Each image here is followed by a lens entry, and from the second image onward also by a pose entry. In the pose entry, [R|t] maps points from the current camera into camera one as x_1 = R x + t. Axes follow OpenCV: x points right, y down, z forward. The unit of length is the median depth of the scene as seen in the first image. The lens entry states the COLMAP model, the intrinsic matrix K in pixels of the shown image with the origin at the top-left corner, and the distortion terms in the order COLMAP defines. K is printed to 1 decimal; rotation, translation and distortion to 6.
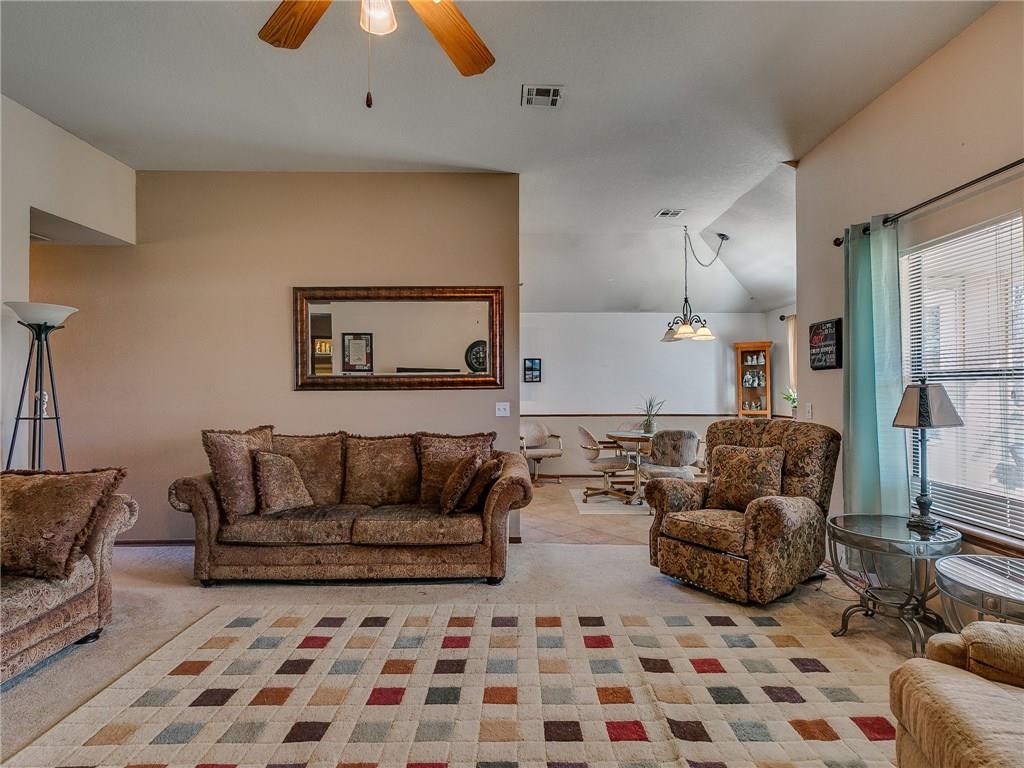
lens RADIAL K [[533.6, 0, 516.6], [0, 533.6, 380.4], [0, 0, 1]] dist [-0.001291, 0.000094]
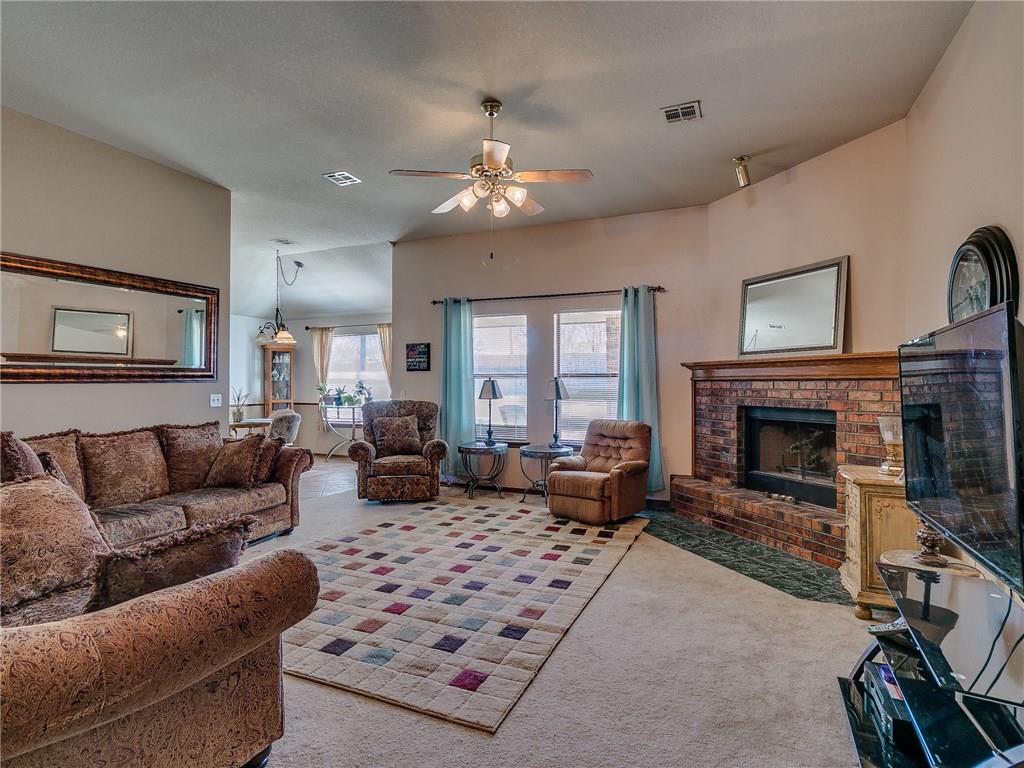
lens RADIAL K [[543.6, 0, 510.4], [0, 543.6, 373.1], [0, 0, 1]] dist [-0.001835, 0.000146]
pose [[0.416577, 0.016444, 0.908952, -1.022263], [-0.013635, 0.999837, -0.011840, 0.003920], [-0.908998, -0.007461, 0.416734, -0.023894]]
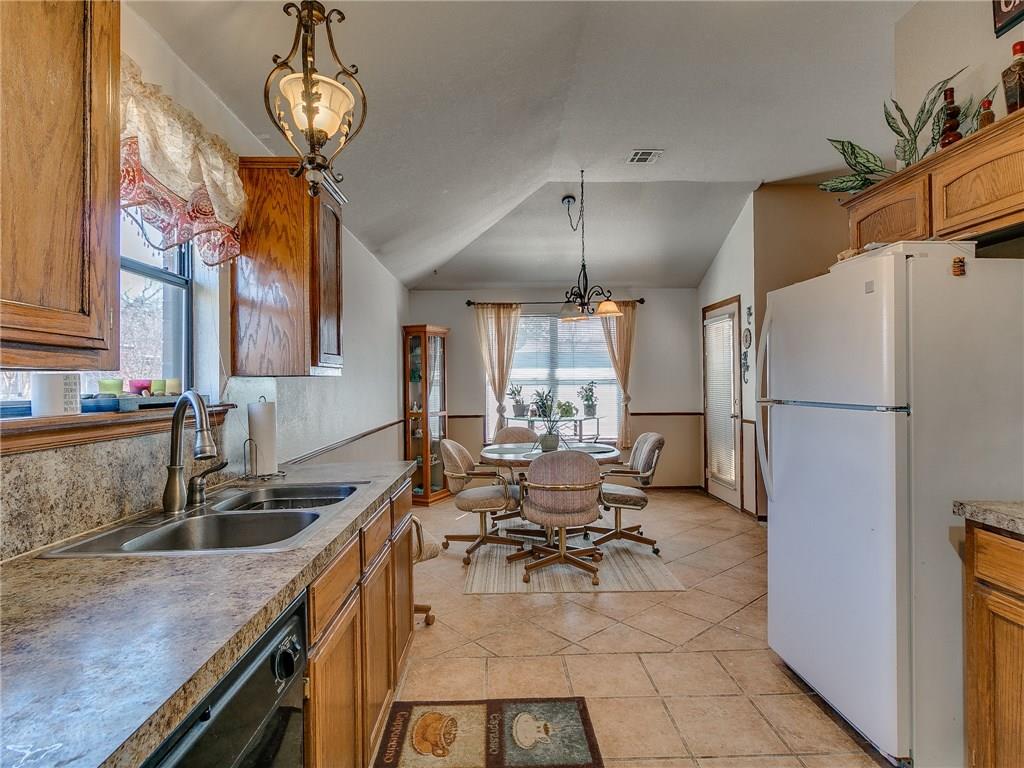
lens RADIAL K [[533.6, 0, 516.6], [0, 533.6, 380.4], [0, 0, 1]] dist [-0.001291, 0.000094]
pose [[-0.027751, 0.006890, 0.999591, -0.761939], [-0.003867, 0.999968, -0.007000, 0.030785], [-0.999607, -0.004059, -0.027723, 1.909937]]
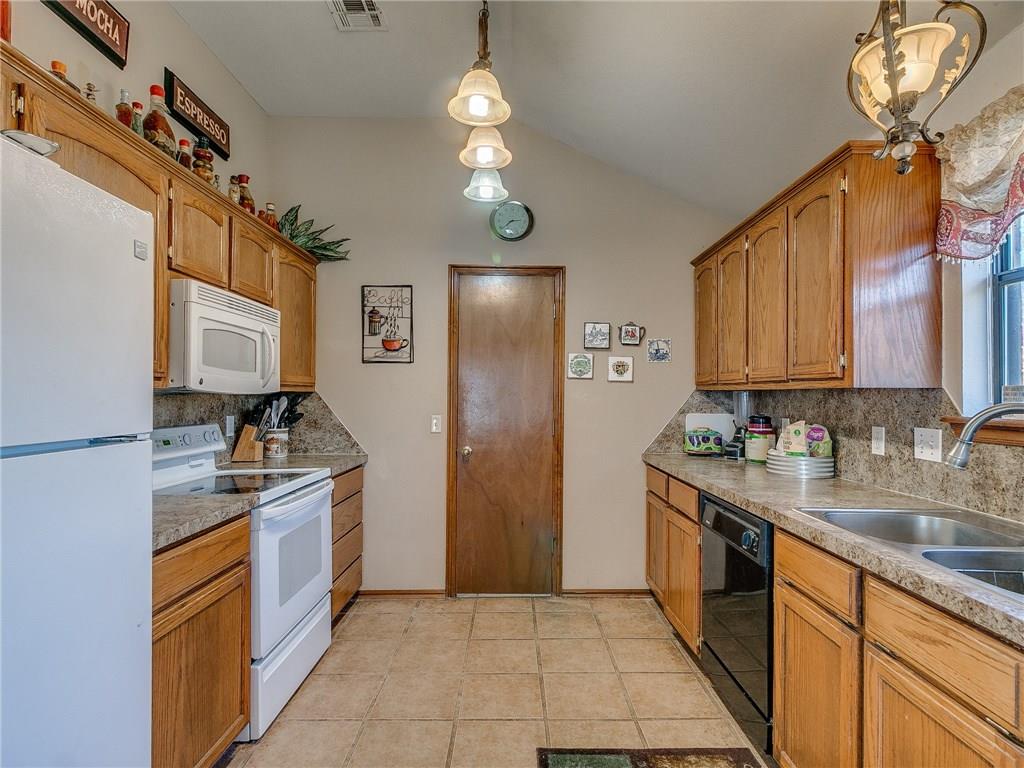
lens RADIAL K [[535.1, 0, 516.8], [0, 535.1, 390.6], [0, 0, 1]] dist [0.000161, 0.000138]
pose [[-0.004218, -0.008961, -0.999951, 0.101138], [0.010566, 0.999904, -0.009005, 0.028504], [0.999935, -0.010603, -0.004123, 1.788967]]
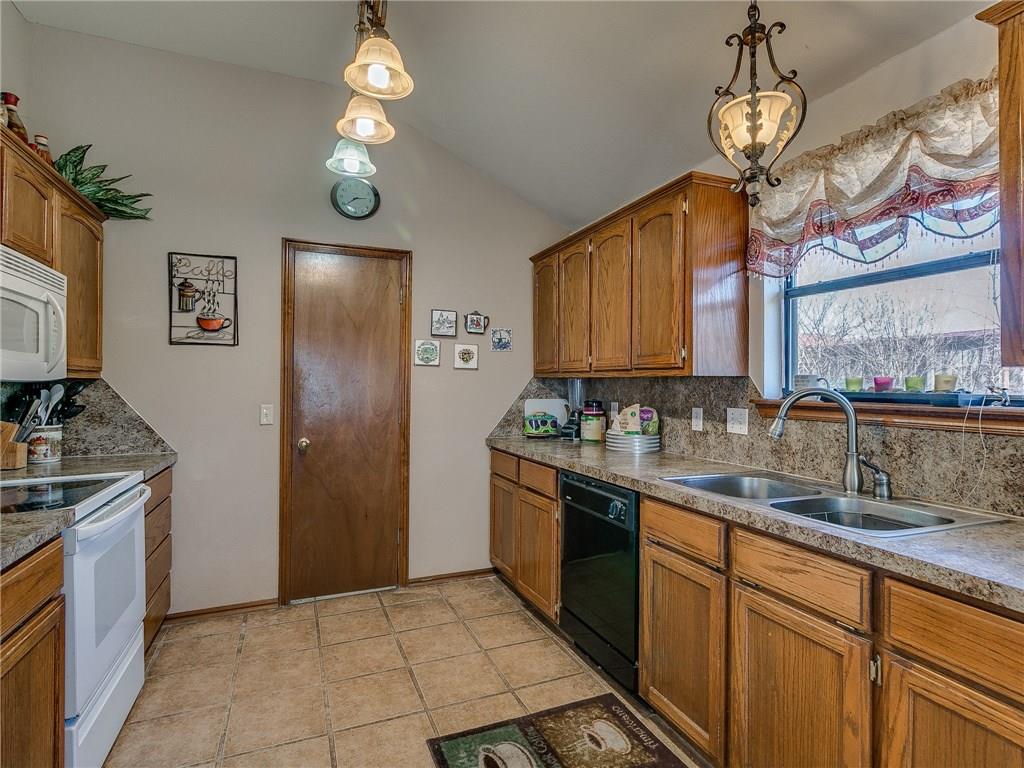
lens RADIAL K [[533.6, 0, 516.6], [0, 533.6, 380.4], [0, 0, 1]] dist [-0.001291, 0.000094]
pose [[0.374143, -0.003718, -0.927363, 0.083210], [0.011057, 0.999939, 0.000452, 0.027195], [0.927305, -0.010423, 0.374161, 1.681638]]
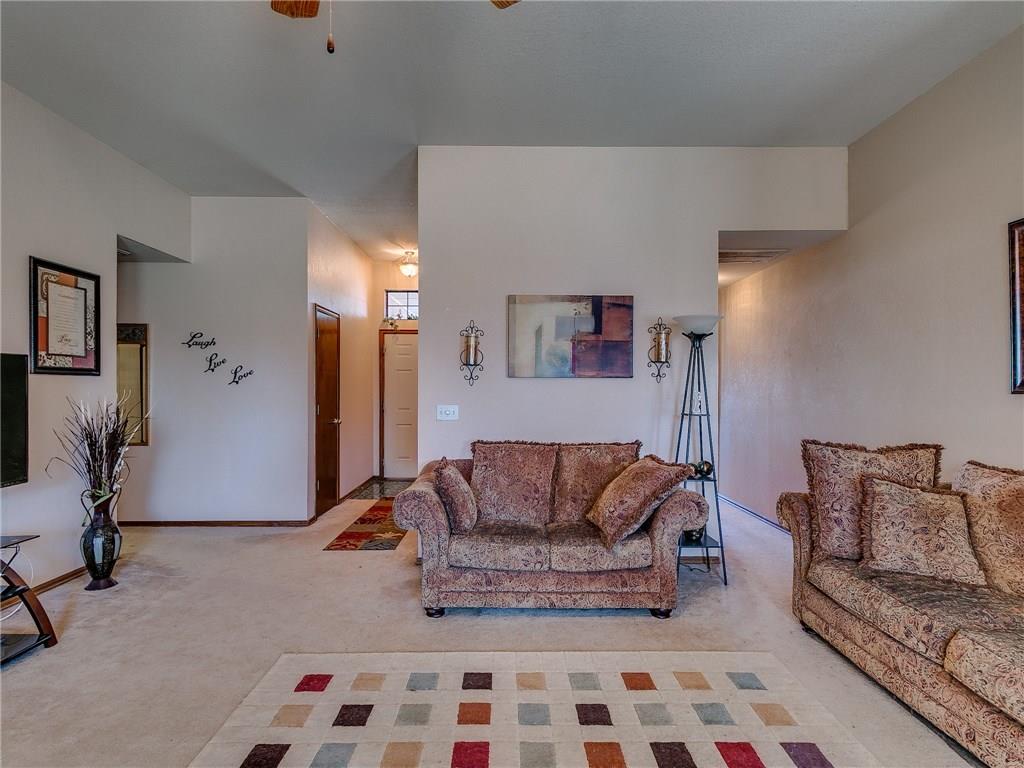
lens RADIAL K [[535.1, 0, 516.8], [0, 535.1, 390.6], [0, 0, 1]] dist [0.000161, 0.000138]
pose [[0.006636, 0.005846, -0.999961, 0.245038], [0.013578, 0.999890, 0.005936, 0.005894], [0.999886, -0.013616, 0.006556, 0.553613]]
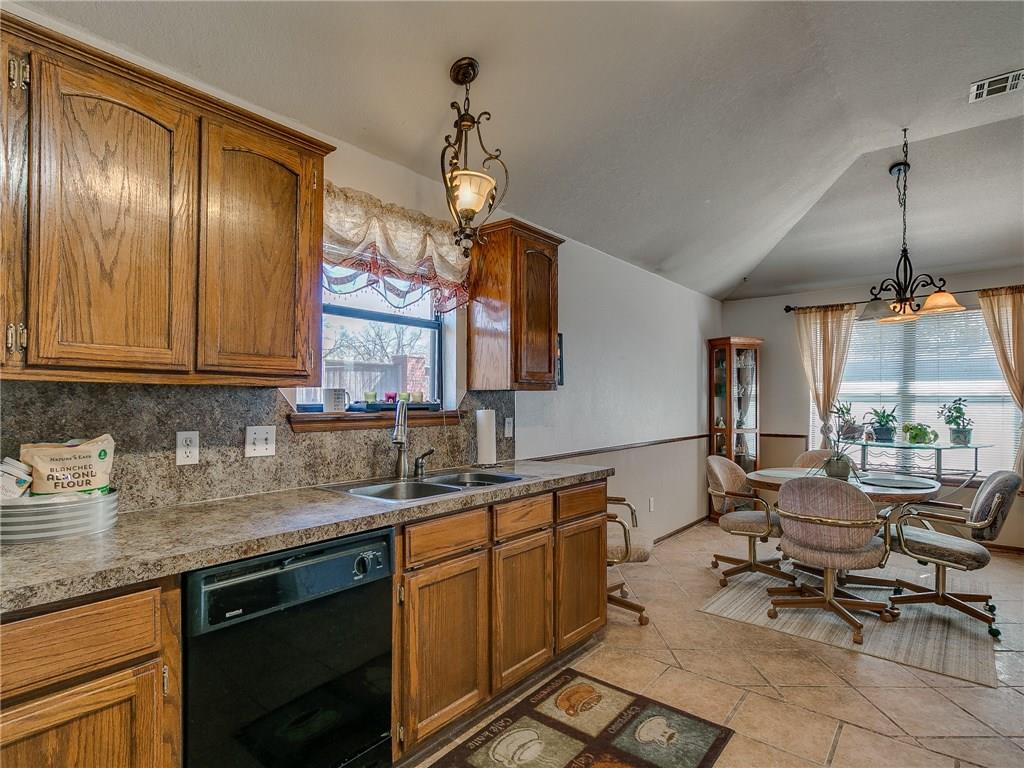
lens RADIAL K [[543.8, 0, 508.7], [0, 543.8, 403.5], [0, 0, 1]] dist [0.001149, 0.001052]
pose [[0.639407, -0.003087, 0.768862, -0.758475], [-0.014738, 0.999759, 0.016271, 0.028876], [-0.768727, -0.021735, 0.639208, 1.619223]]
